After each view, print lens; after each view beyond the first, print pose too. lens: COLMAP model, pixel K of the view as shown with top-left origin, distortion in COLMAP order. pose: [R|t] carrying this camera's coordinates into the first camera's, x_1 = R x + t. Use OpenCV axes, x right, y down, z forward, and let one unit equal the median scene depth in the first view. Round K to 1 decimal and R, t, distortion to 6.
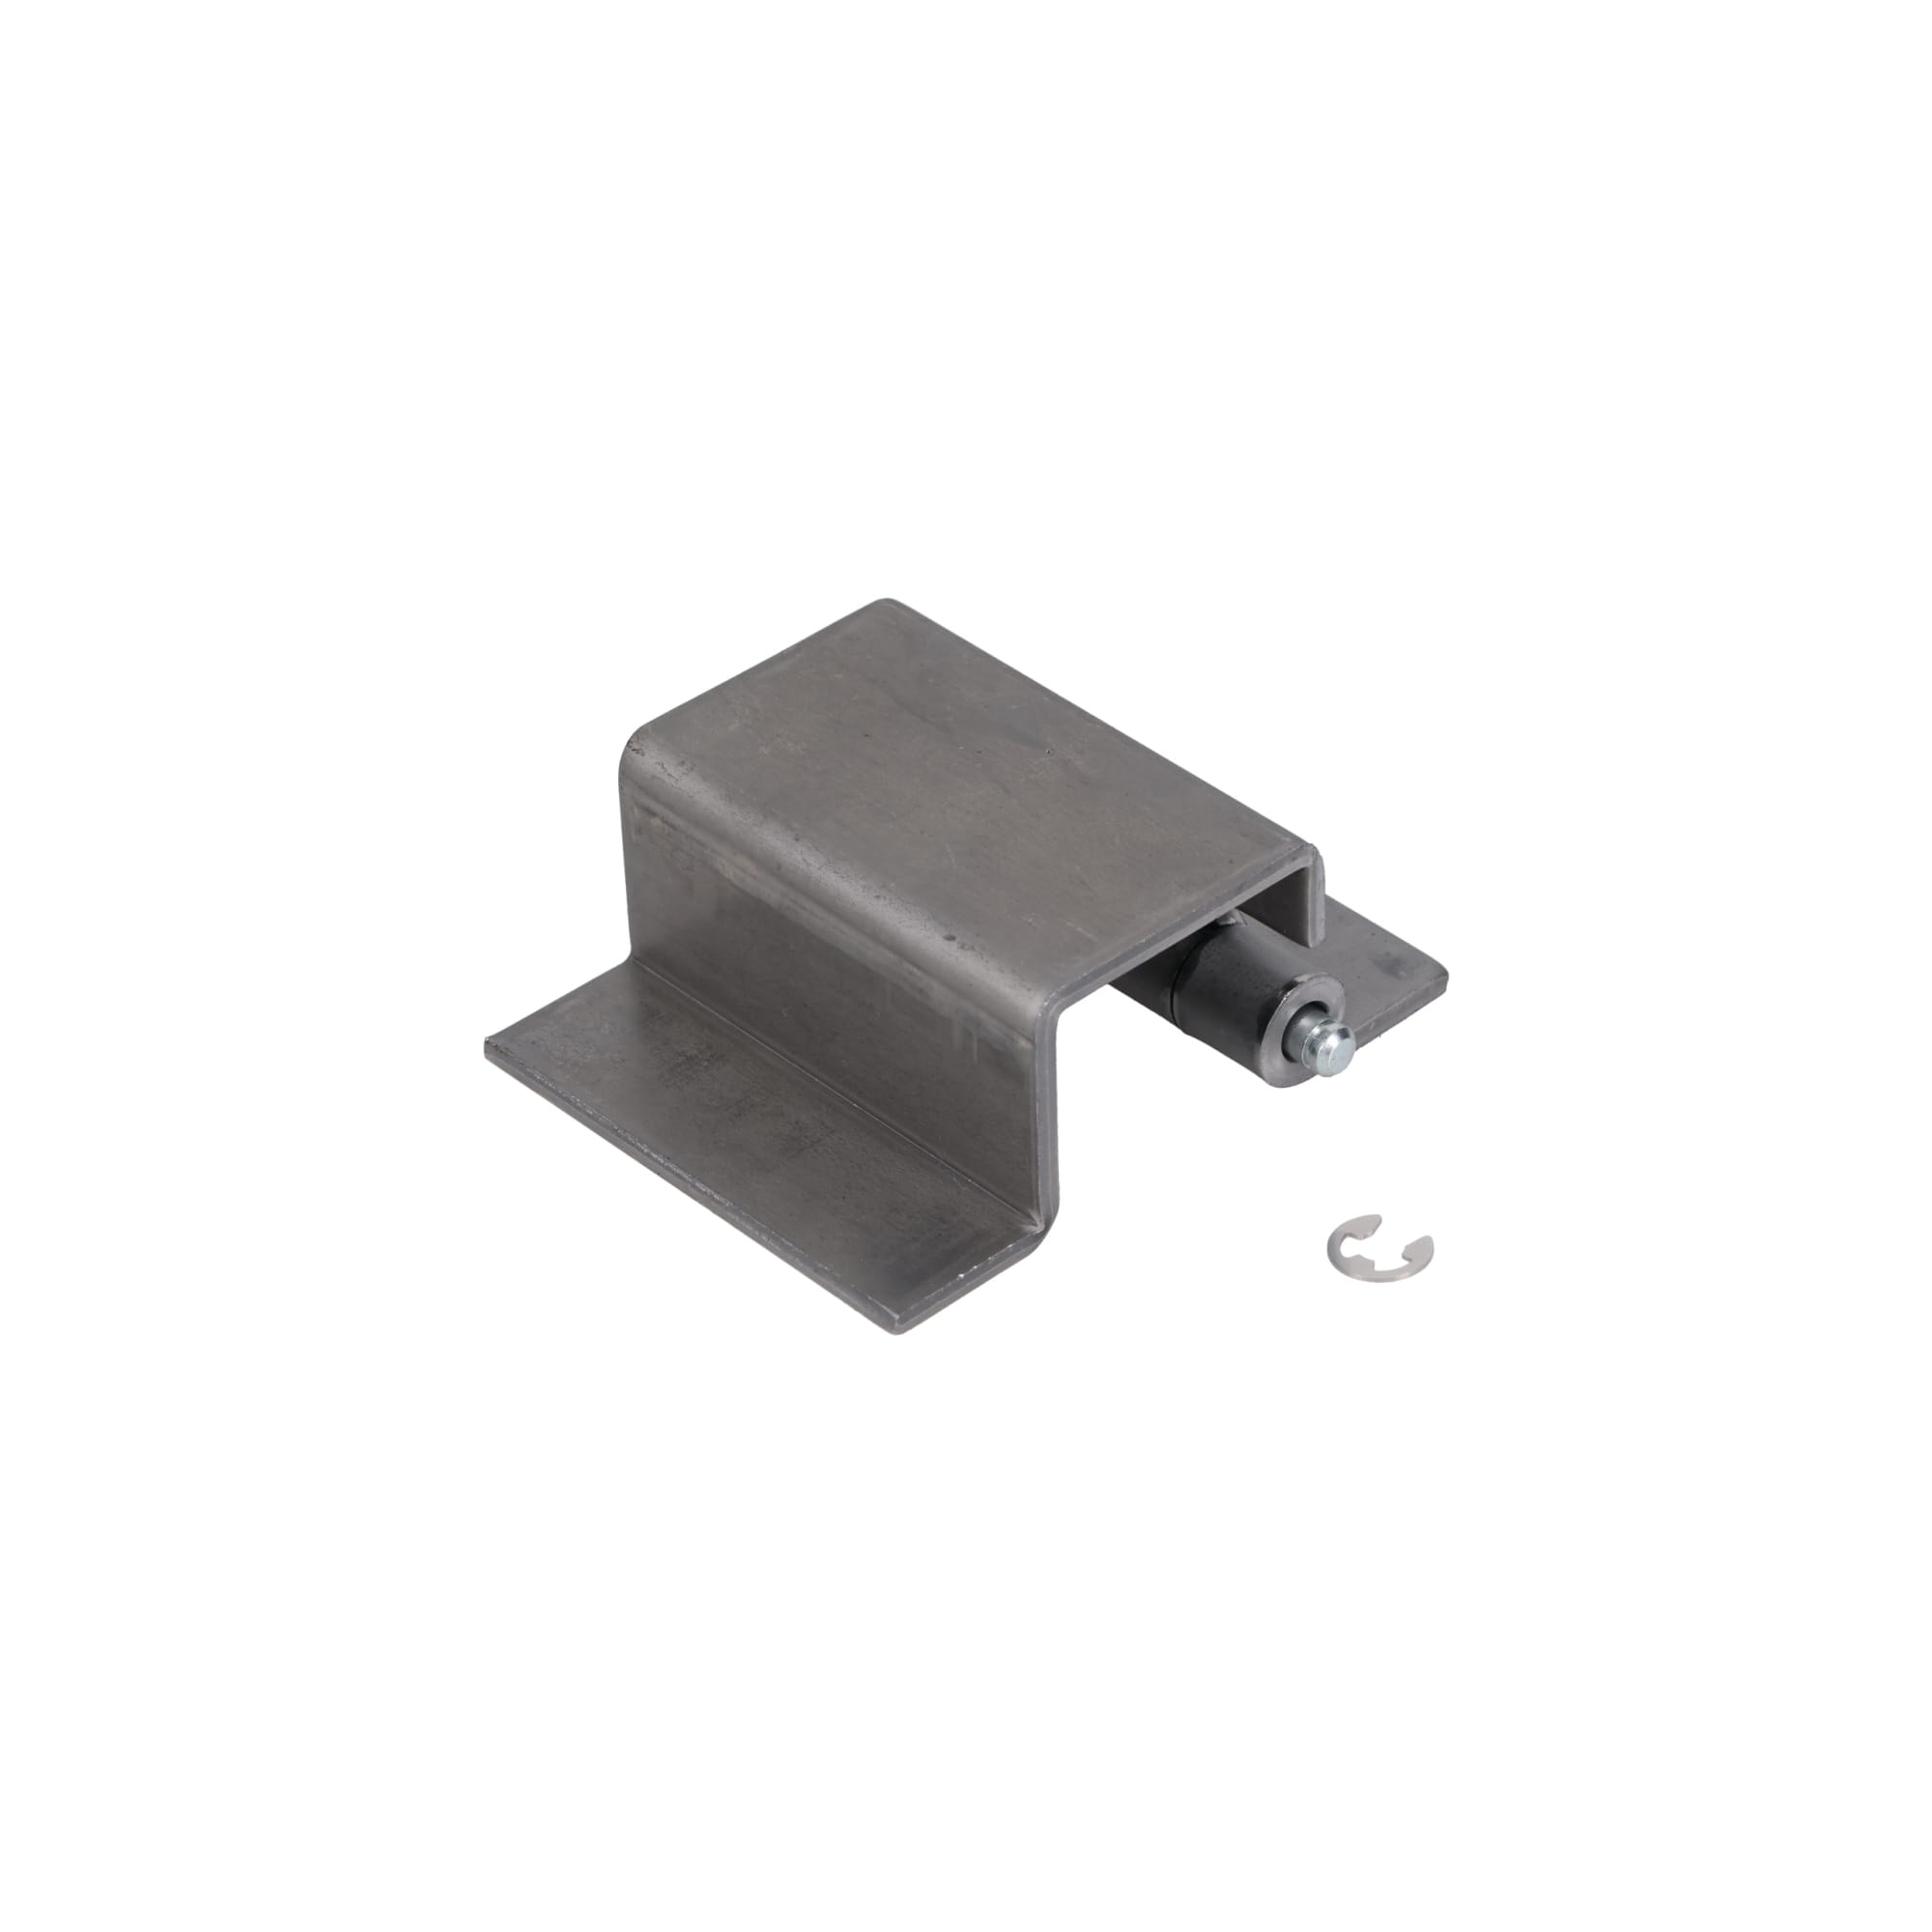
lens RADIAL K [[6545.9, 0, 966.0], [0, 6545.9, 966.0], [0, 0, 1]] dist [0.138759, 0.559842]
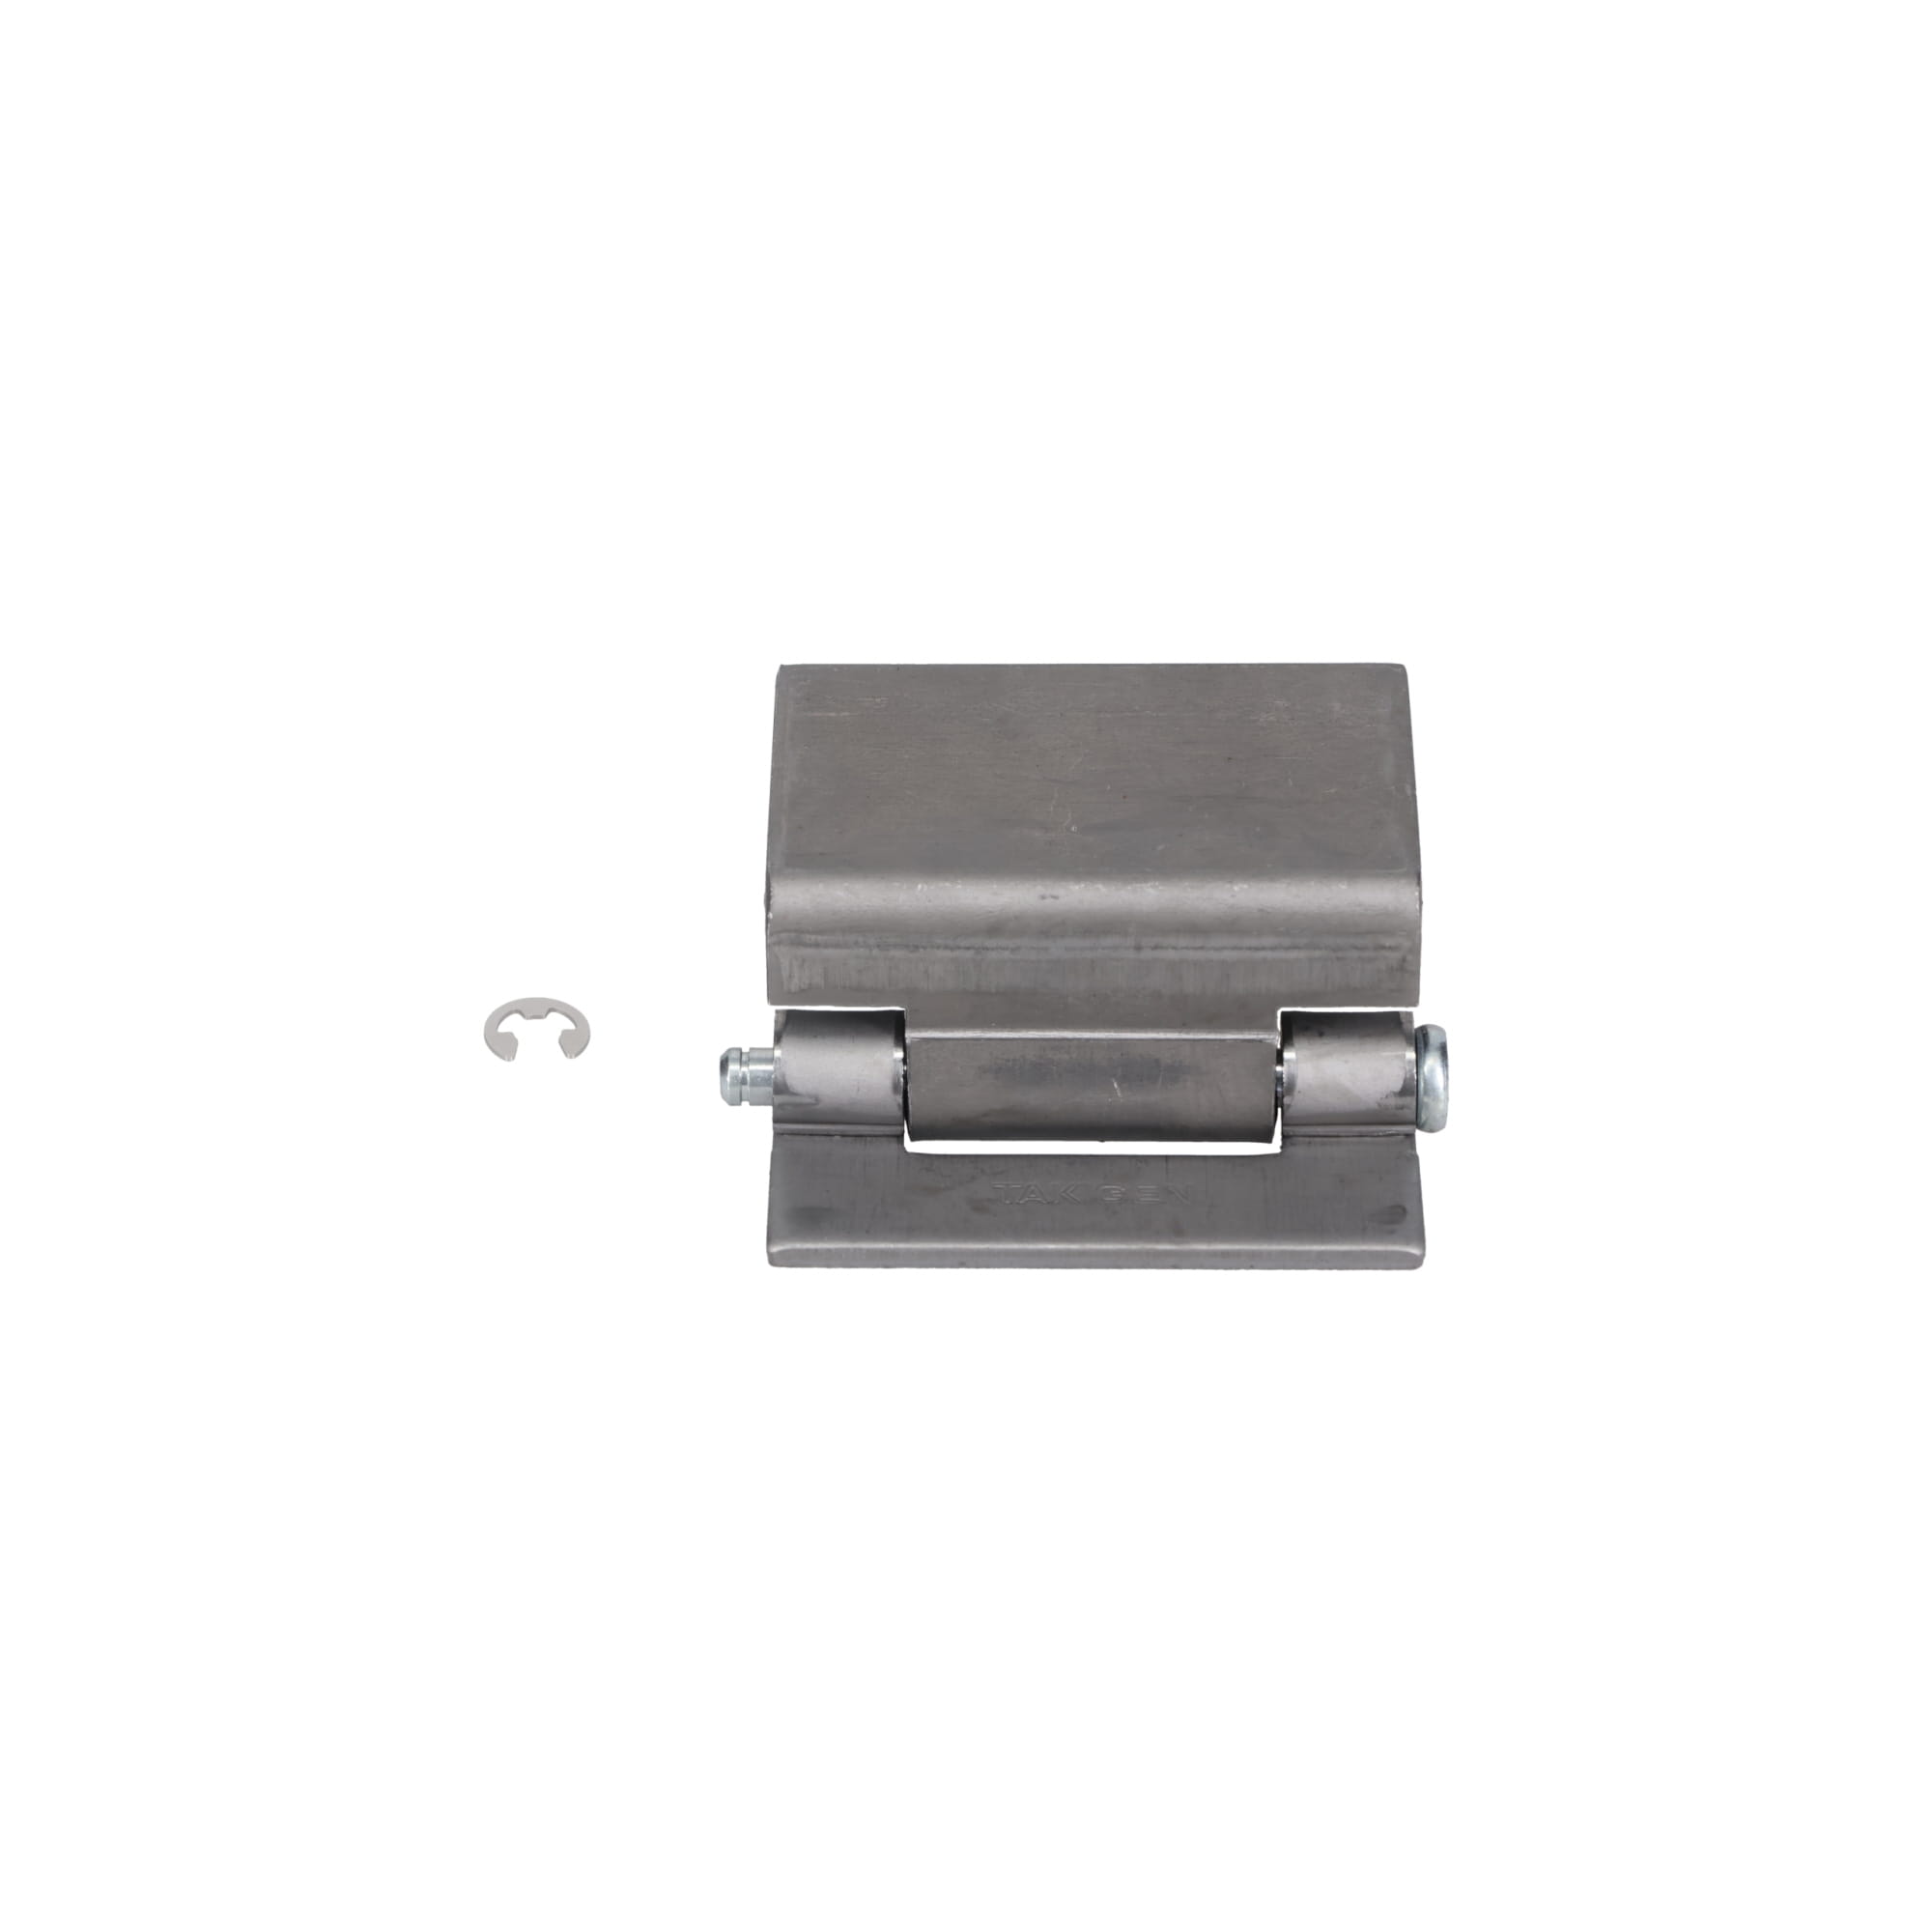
lens RADIAL K [[6545.9, 0, 966.0], [0, 6545.9, 966.0], [0, 0, 1]] dist [0.138759, 0.559842]
pose [[-0.689429, 0.467085, -0.553642, 0.559494], [-0.423378, 0.360331, 0.831212, -0.809676], [0.587741, 0.807461, -0.050669, 1.062435]]
